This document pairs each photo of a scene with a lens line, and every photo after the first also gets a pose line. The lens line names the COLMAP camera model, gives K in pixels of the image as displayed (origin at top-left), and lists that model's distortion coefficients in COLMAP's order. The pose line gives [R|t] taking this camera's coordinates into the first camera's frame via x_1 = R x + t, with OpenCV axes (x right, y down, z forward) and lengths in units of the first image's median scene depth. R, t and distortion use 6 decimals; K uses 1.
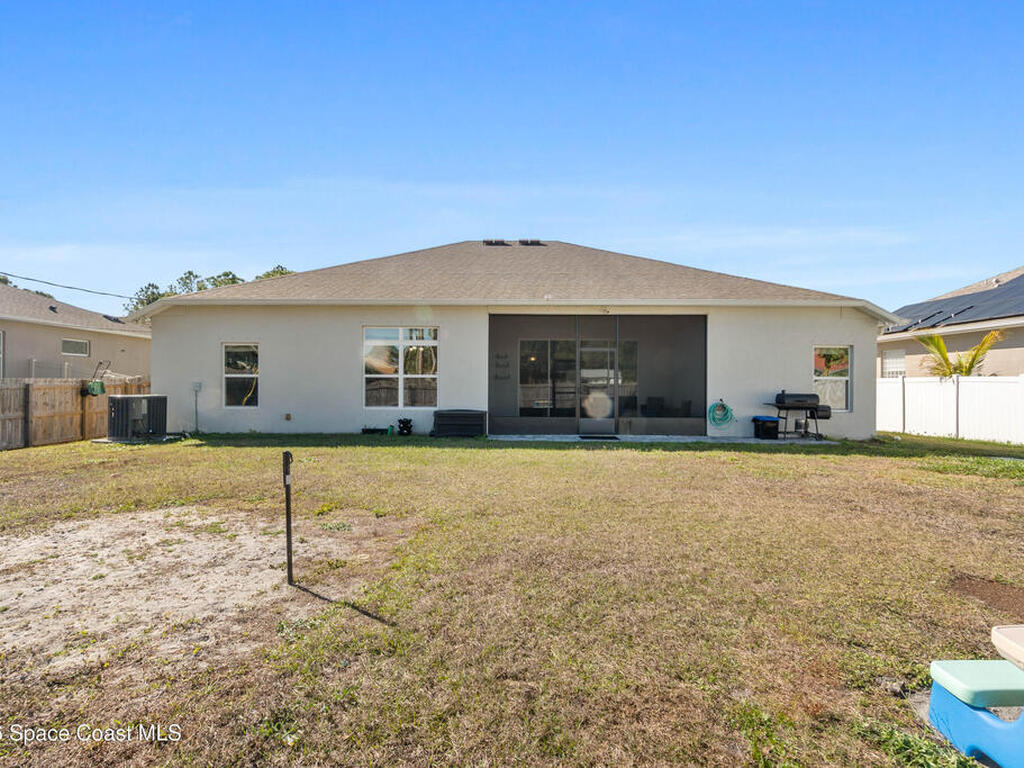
lens RADIAL K [[506.0, 0, 501.9], [0, 506.0, 381.5], [0, 0, 1]] dist [-0.003775, -0.001429]
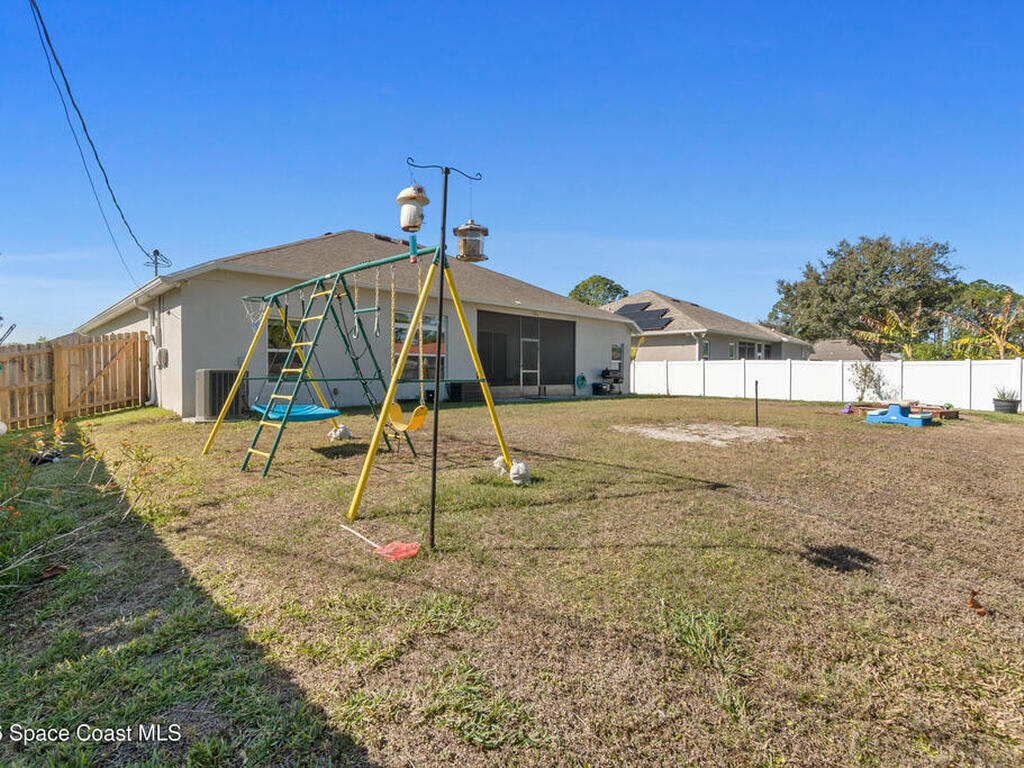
lens RADIAL K [[506.0, 0, 501.9], [0, 506.0, 381.5], [0, 0, 1]] dist [-0.003775, -0.001429]
pose [[0.714968, -0.014281, 0.699012, -0.922127], [-0.008563, 0.999537, 0.029180, 0.016623], [-0.699105, -0.026849, 0.714515, -0.011122]]
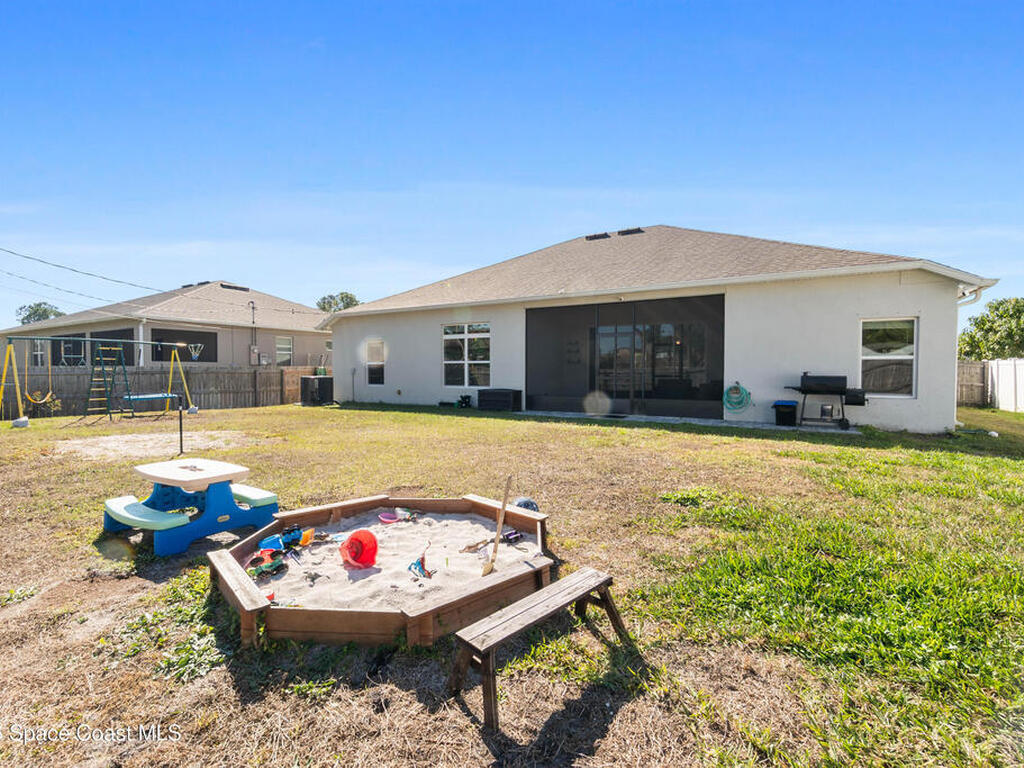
lens RADIAL K [[497.3, 0, 499.7], [0, 497.3, 389.7], [0, 0, 1]] dist [-0.001864, -0.001093]
pose [[0.852670, 0.014766, -0.522241, 0.539256], [0.009086, 0.999030, 0.043083, 0.005427], [0.522371, -0.041481, 0.851709, -0.034105]]
